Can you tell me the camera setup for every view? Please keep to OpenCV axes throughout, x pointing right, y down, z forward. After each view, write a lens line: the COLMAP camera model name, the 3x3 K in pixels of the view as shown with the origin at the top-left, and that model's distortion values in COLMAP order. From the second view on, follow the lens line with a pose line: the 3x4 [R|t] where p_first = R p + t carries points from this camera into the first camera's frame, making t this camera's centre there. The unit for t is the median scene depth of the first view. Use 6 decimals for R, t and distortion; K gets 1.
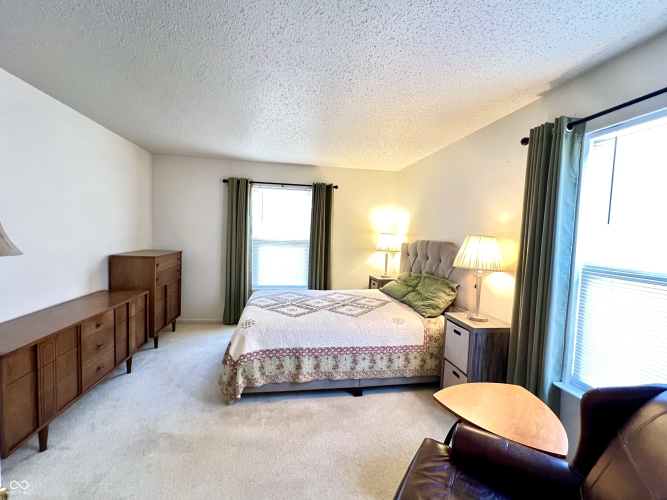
lens RADIAL K [[295.7, 0, 329.6], [0, 295.7, 248.0], [0, 0, 1]] dist [-0.003088, 0.000426]
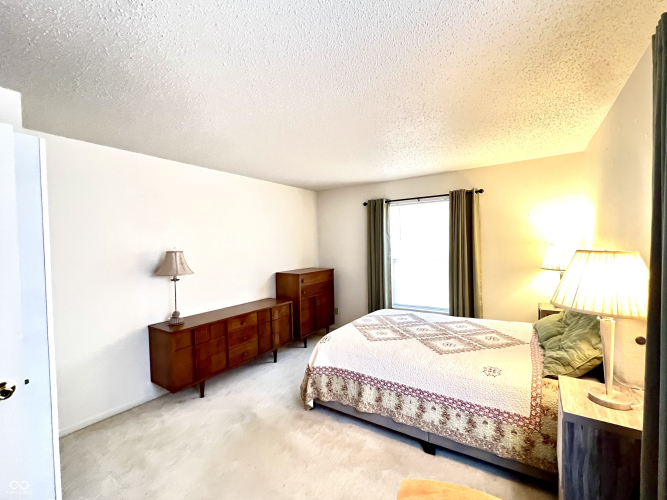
lens RADIAL K [[295.7, 0, 331.9], [0, 295.7, 252.7], [0, 0, 1]] dist [-0.003088, 0.000426]
pose [[0.731076, -0.030493, -0.681614, 0.474515], [0.008660, 0.999335, -0.035419, -0.019934], [0.682241, 0.019991, 0.730854, 0.221458]]
